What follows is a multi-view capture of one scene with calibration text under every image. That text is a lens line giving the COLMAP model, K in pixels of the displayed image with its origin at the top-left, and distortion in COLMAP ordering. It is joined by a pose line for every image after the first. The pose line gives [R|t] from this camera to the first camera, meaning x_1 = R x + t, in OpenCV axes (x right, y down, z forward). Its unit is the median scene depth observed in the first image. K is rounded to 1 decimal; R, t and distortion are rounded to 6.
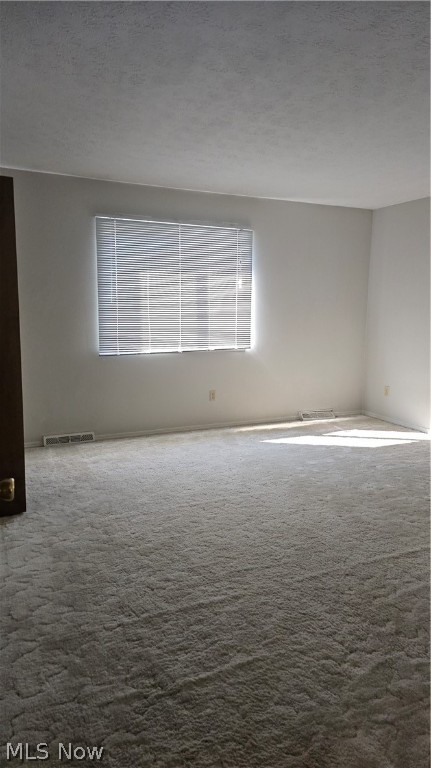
lens RADIAL K [[512.6, 0, 213.3], [0, 512.6, 382.0], [0, 0, 1]] dist [0.060318, -0.041850]
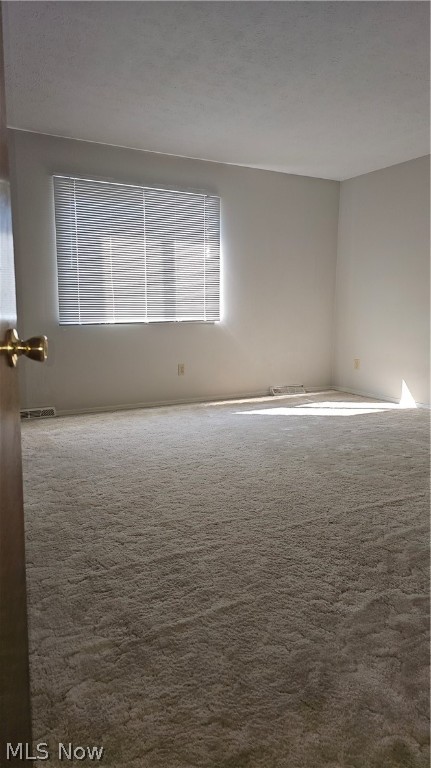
lens RADIAL K [[512.6, 0, 215.0], [0, 512.6, 381.8], [0, 0, 1]] dist [0.060318, -0.041850]
pose [[0.997322, -0.015734, 0.071429, -0.012948], [0.015991, 0.999868, -0.003022, 0.098733], [-0.071372, 0.004156, 0.997441, 0.068614]]
